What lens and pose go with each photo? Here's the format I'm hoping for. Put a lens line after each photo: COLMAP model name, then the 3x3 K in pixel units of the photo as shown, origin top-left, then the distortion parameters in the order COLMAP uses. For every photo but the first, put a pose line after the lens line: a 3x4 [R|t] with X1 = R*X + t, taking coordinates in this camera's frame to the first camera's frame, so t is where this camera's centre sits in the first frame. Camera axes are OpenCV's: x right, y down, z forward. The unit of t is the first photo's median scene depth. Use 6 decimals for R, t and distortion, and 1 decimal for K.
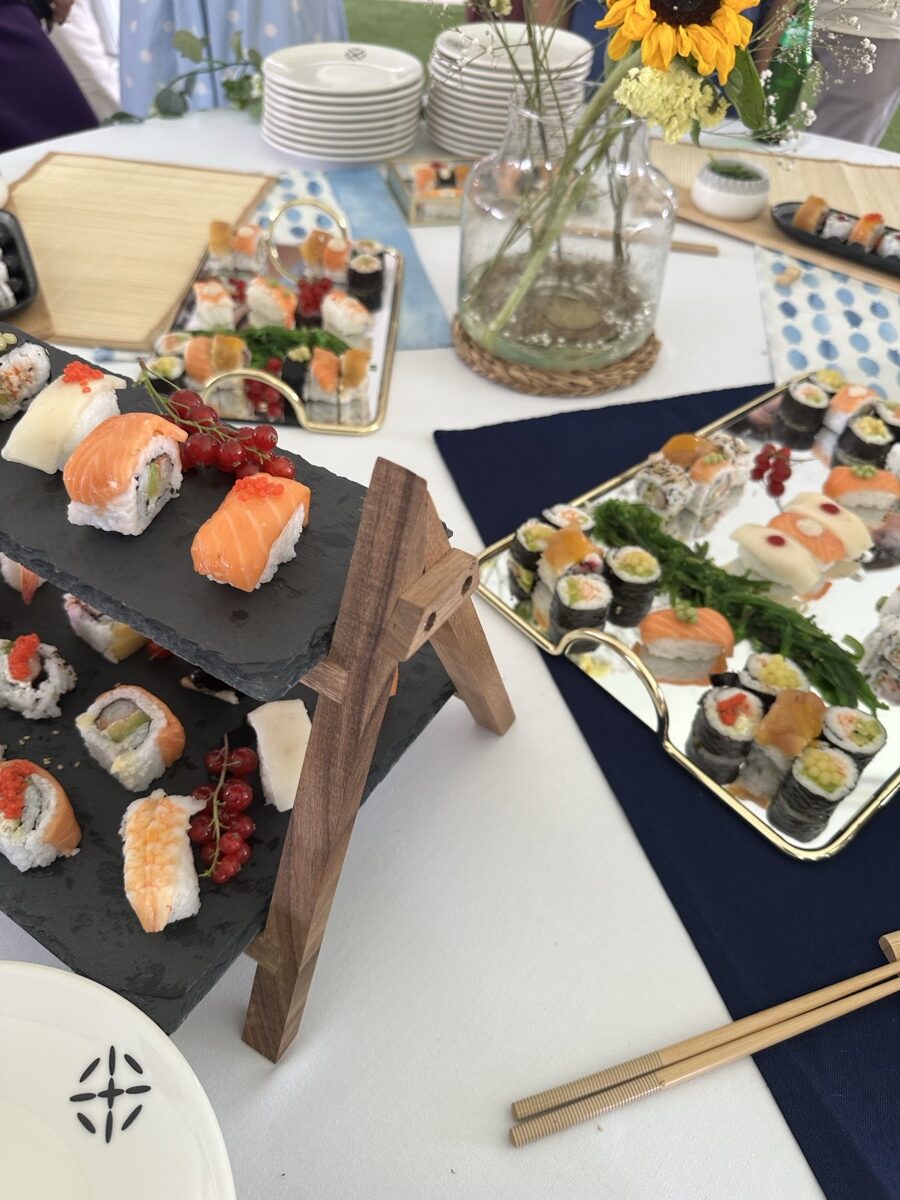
lens RADIAL K [[858.8, 0, 449.0], [0, 858.8, 596.0], [0, 0, 1]] dist [0.024664, -0.069758]
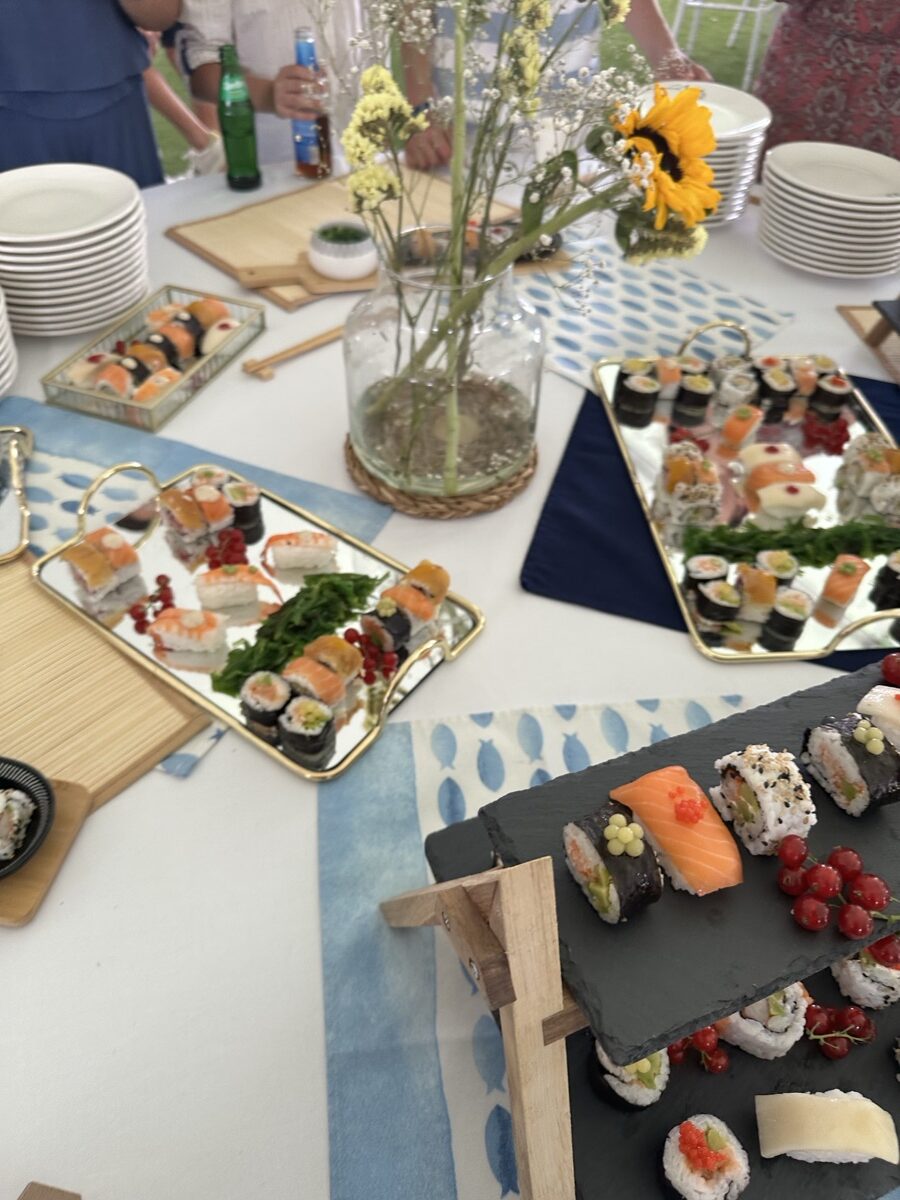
lens RADIAL K [[849.0, 0, 439.6], [0, 849.0, 588.6], [0, 0, 1]] dist [0.086231, -0.176551]
pose [[0.577700, -0.604570, 0.548414, -0.863509], [0.580265, 0.776707, 0.244988, -0.663985], [-0.574069, 0.176696, 0.799514, 0.296682]]
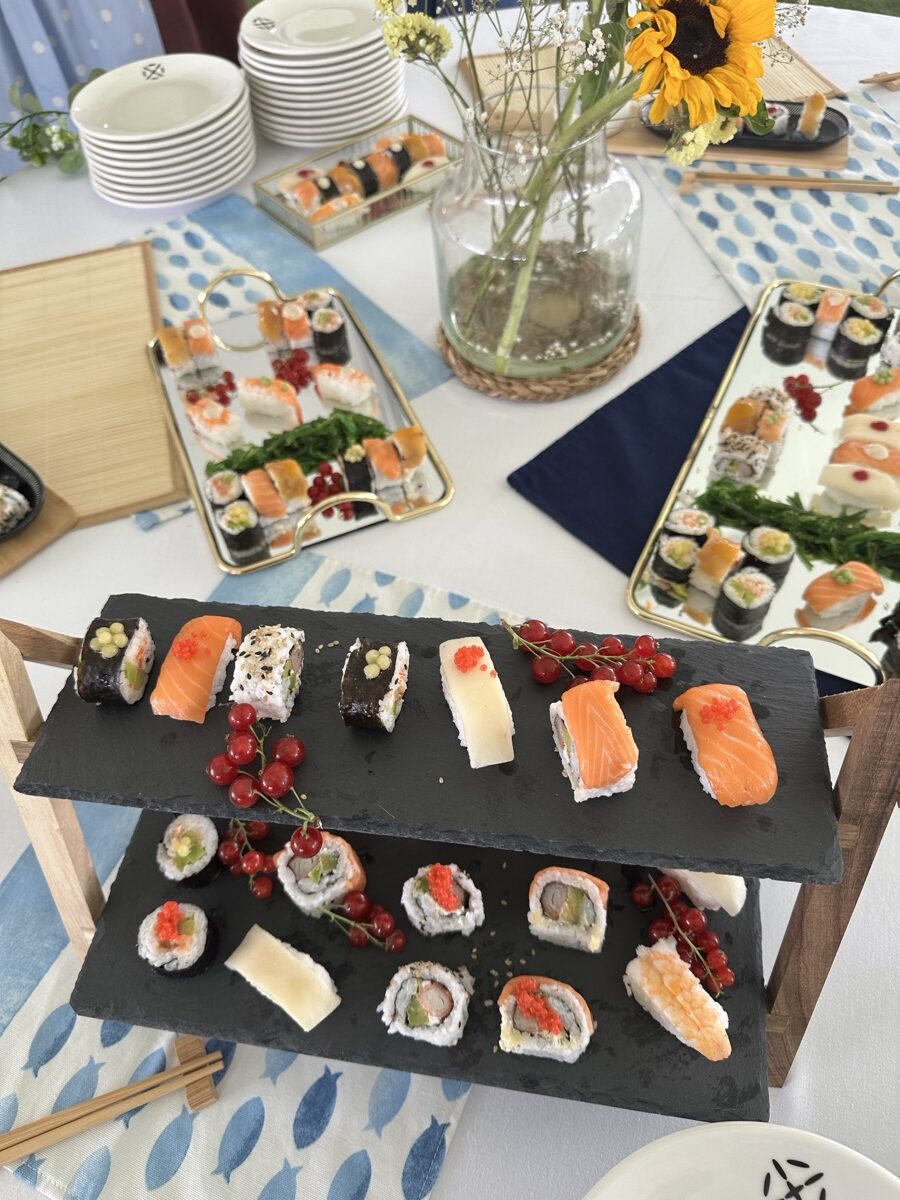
lens RADIAL K [[858.8, 0, 449.0], [0, 858.8, 596.0], [0, 0, 1]] dist [0.024664, -0.069758]
pose [[0.908433, -0.392911, 0.142722, -0.381758], [0.368929, 0.914102, 0.168253, -0.346371], [-0.196571, -0.100193, 0.975357, -0.025589]]
